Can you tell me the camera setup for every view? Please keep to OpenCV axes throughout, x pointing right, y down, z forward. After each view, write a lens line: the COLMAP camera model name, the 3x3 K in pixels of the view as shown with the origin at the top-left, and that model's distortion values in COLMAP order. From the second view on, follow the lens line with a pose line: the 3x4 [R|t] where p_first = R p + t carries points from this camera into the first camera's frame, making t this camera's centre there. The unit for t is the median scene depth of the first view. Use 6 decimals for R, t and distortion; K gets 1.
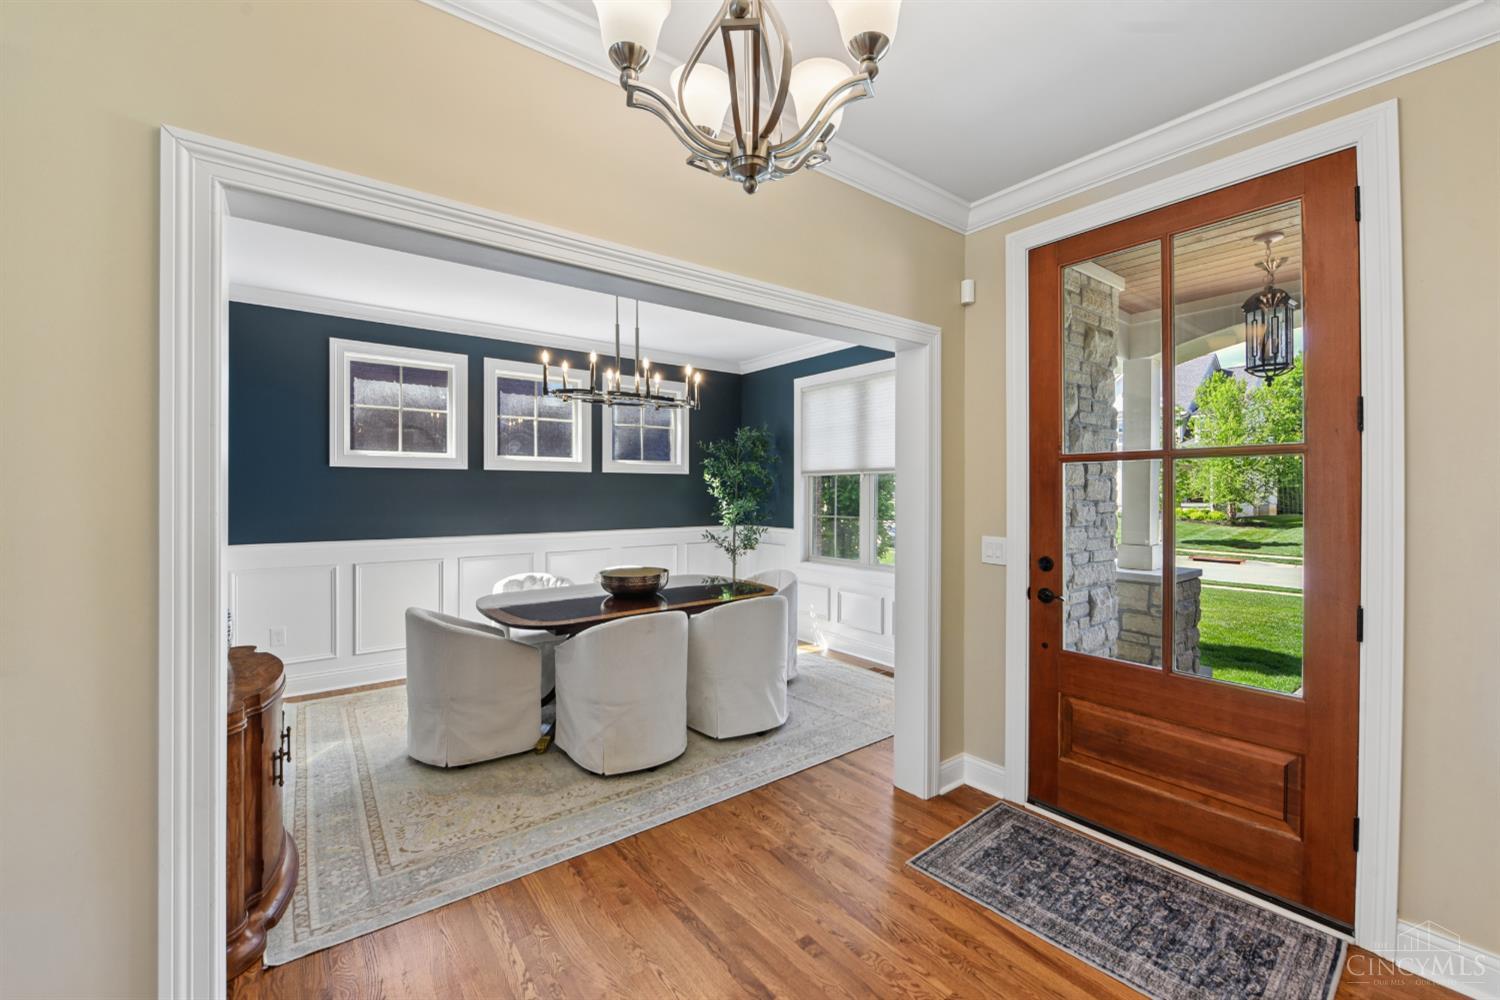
lens RADIAL K [[611.5, 0, 763.3], [0, 611.5, 492.2], [0, 0, 1]] dist [-0.020285, -0.001365]
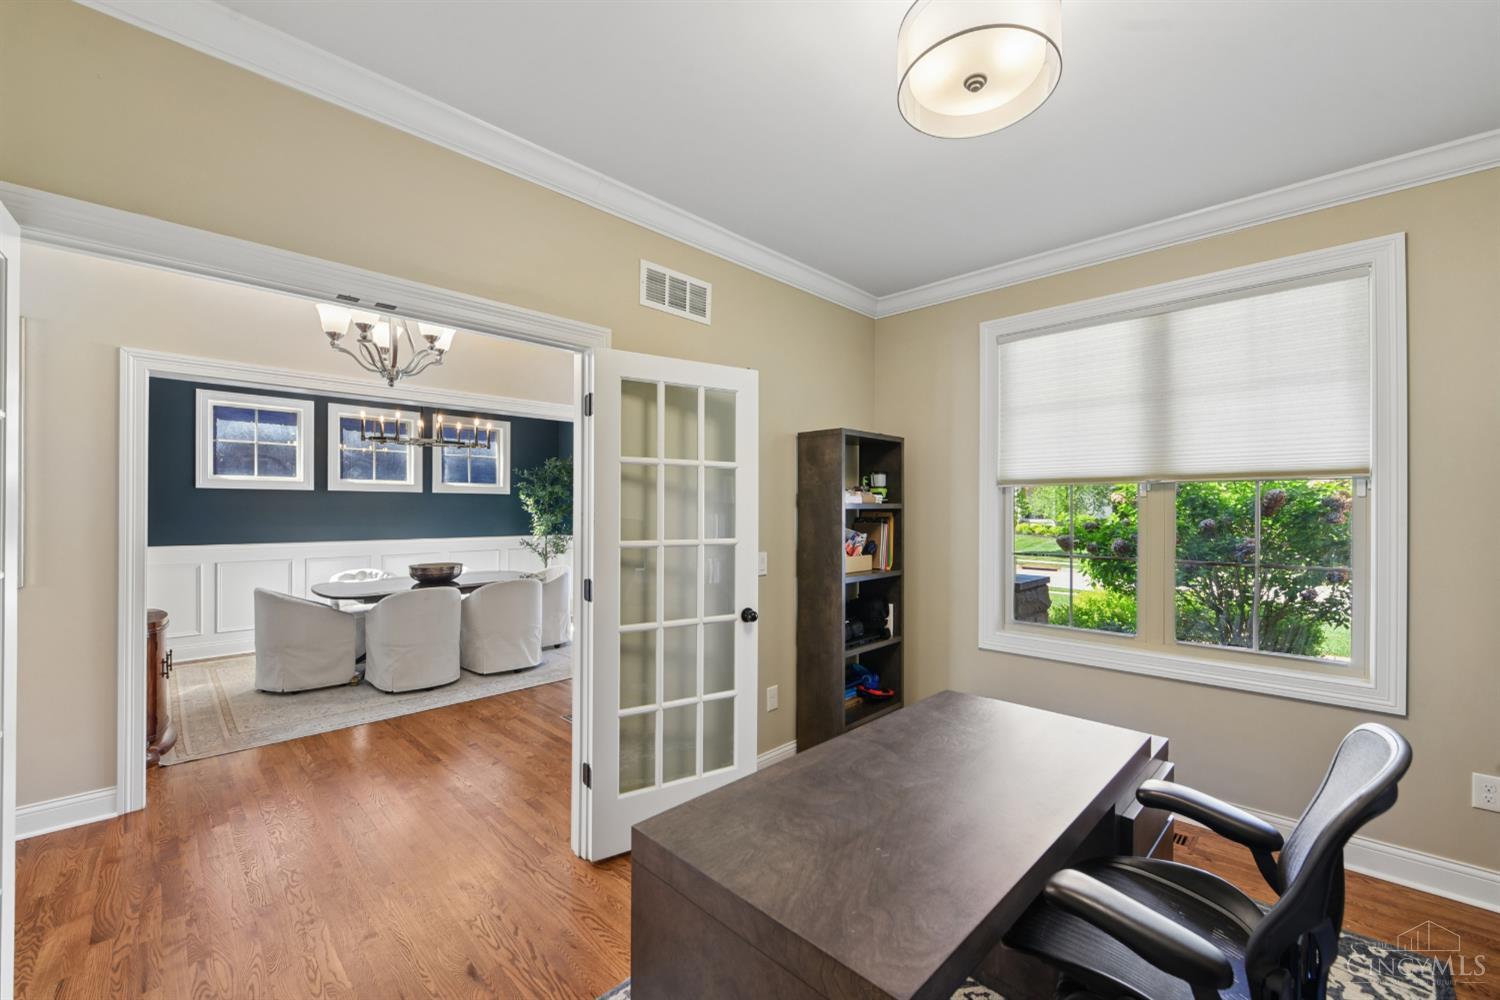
lens RADIAL K [[611.5, 0, 764.2], [0, 611.5, 509.0], [0, 0, 1]] dist [-0.020285, -0.001365]
pose [[0.989672, 0.004249, 0.143288, 0.271026], [-0.004496, 0.999989, 0.001403, -0.003523], [-0.143280, -0.002033, 0.989680, -0.396201]]
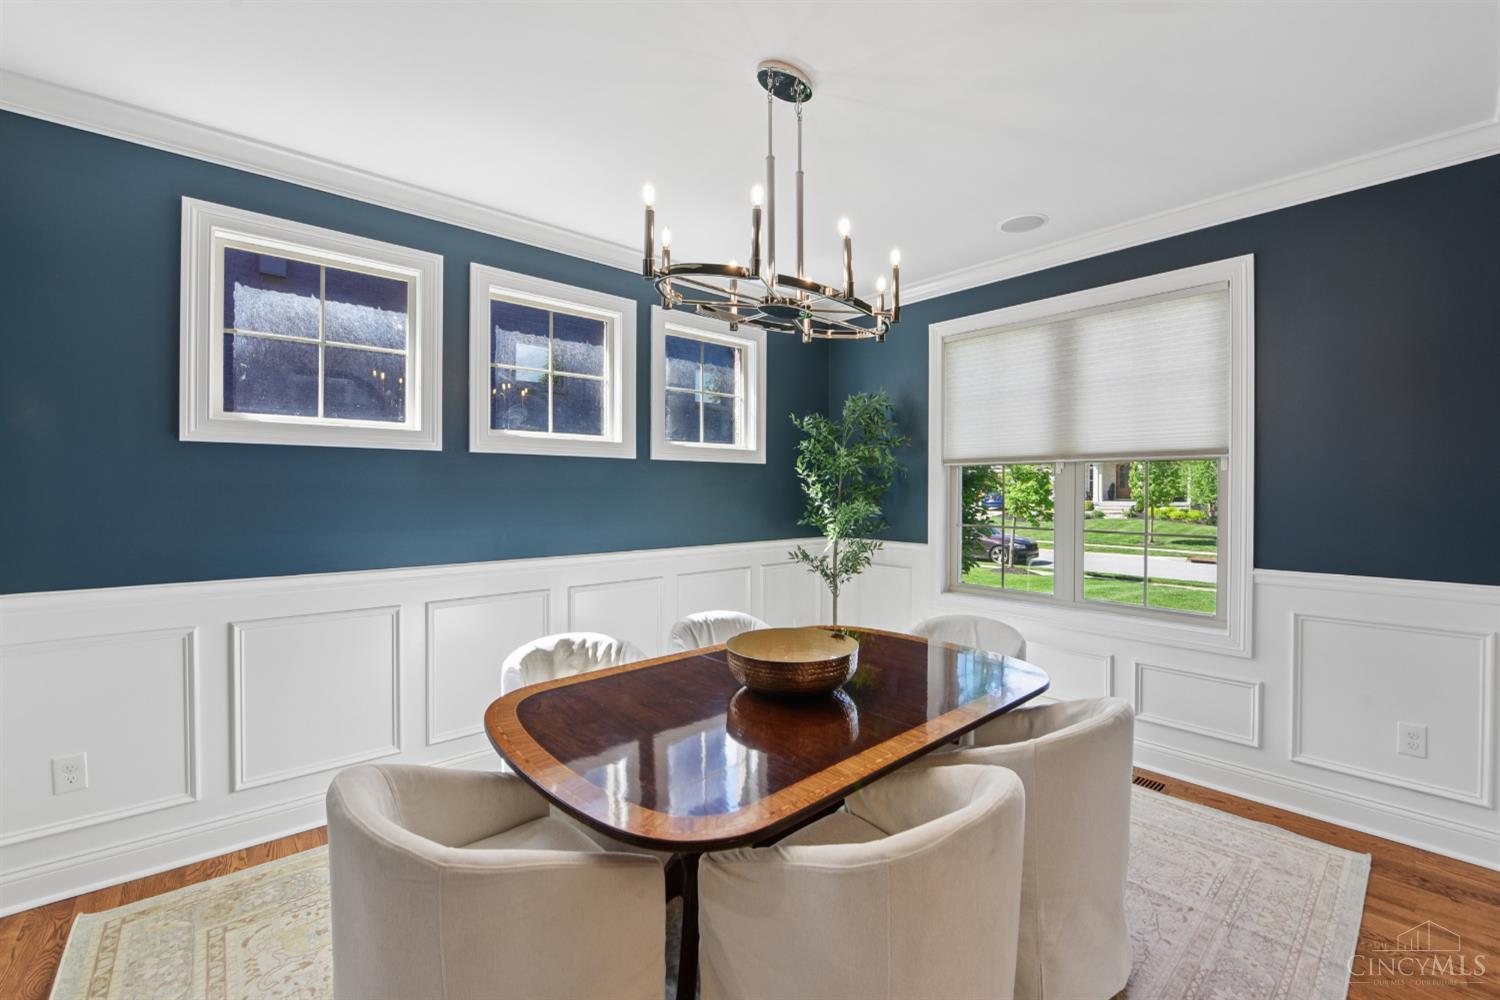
lens RADIAL K [[611.5, 0, 755.3], [0, 611.5, 492.8], [0, 0, 1]] dist [-0.020285, -0.001365]
pose [[0.997796, -0.000055, 0.066357, -0.224174], [-0.000130, 0.999996, 0.002785, 0.001042], [-0.066356, -0.002787, 0.997792, 0.396820]]
